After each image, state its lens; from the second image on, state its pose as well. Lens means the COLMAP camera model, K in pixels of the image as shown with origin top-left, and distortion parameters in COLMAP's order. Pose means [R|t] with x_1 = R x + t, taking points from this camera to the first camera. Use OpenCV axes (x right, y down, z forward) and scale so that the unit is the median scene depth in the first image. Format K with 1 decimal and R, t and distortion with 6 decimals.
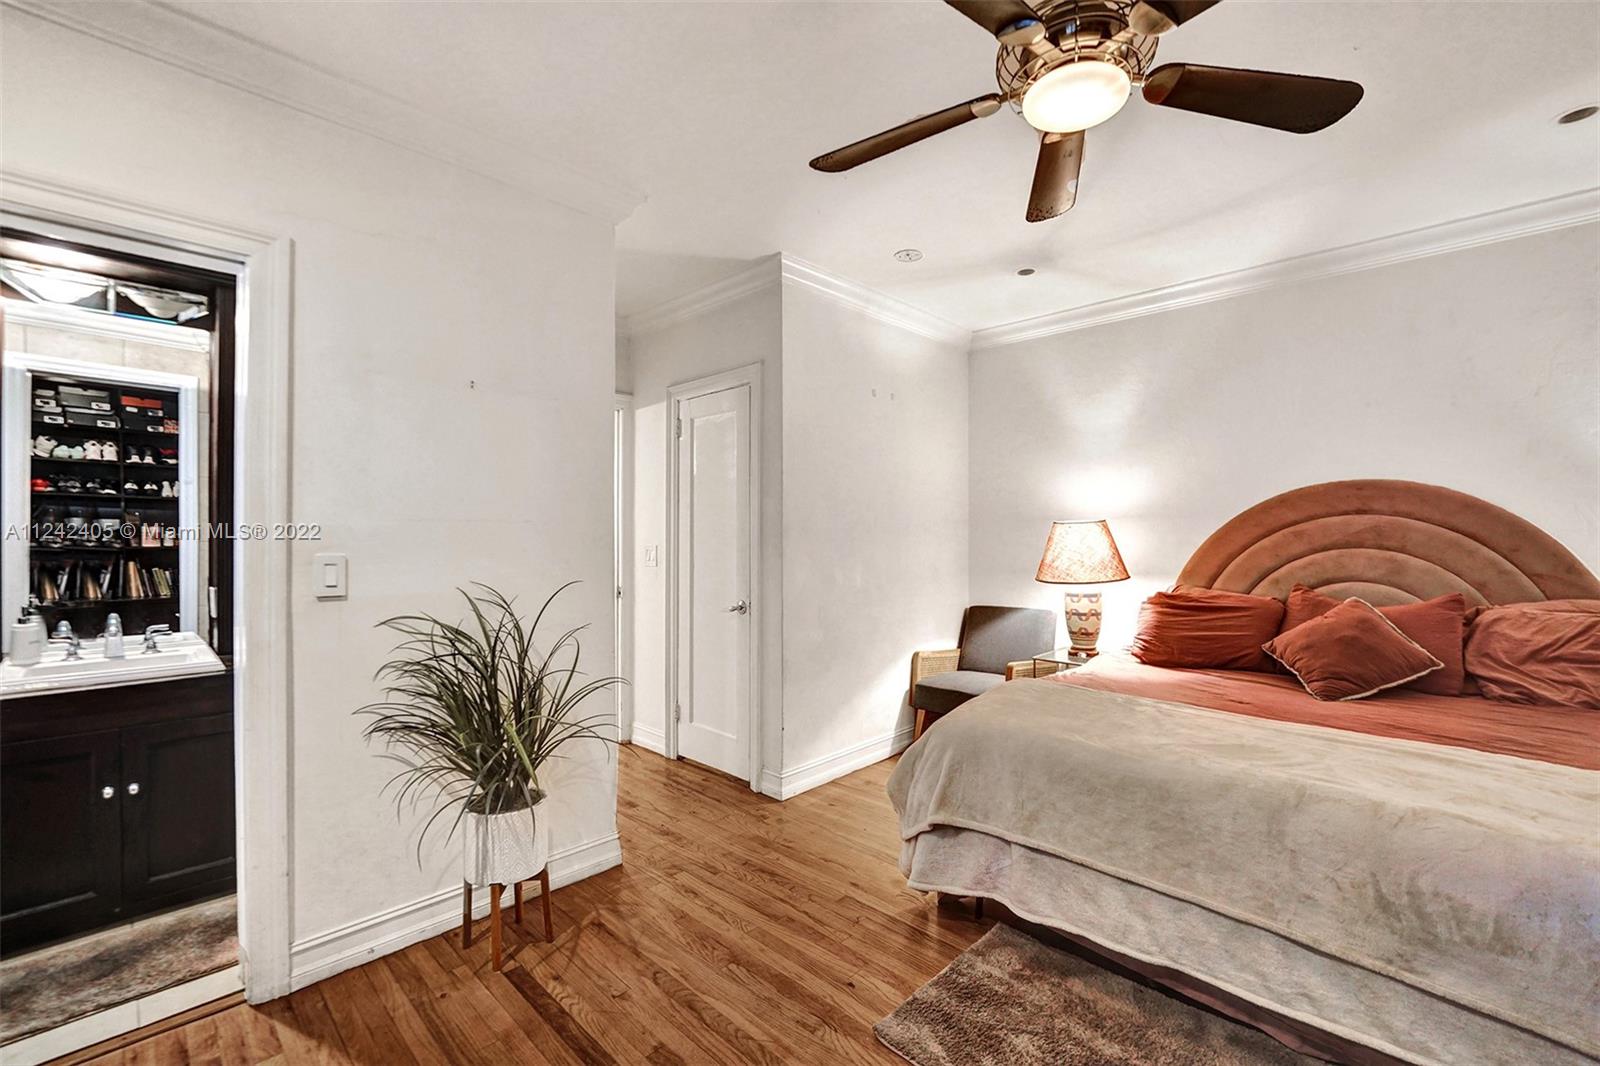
lens RADIAL K [[680.9, 0, 790.4], [0, 680.9, 534.8], [0, 0, 1]] dist [-0.028915, 0.003950]
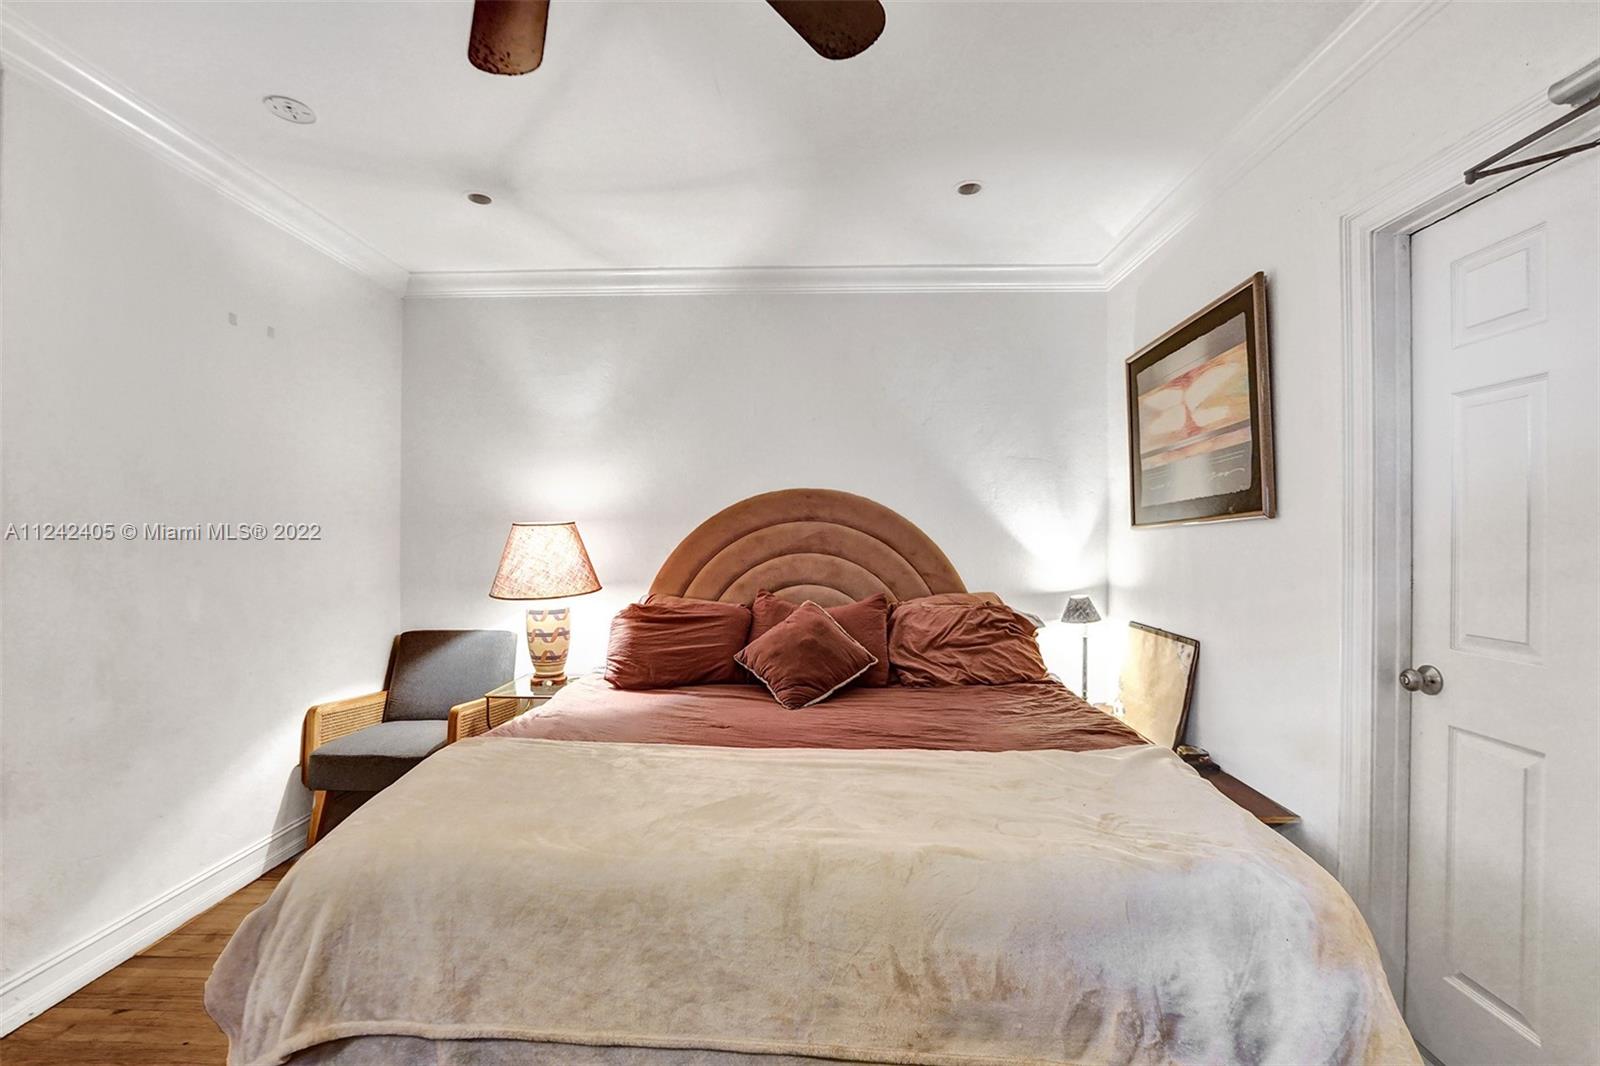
lens RADIAL K [[680.9, 0, 820.7], [0, 680.9, 534.6], [0, 0, 1]] dist [-0.028915, 0.003950]
pose [[0.706054, 0.005059, 0.708140, 0.100544], [-0.003785, 0.999987, -0.003371, -0.005546], [-0.708148, -0.000300, 0.706064, 0.225049]]
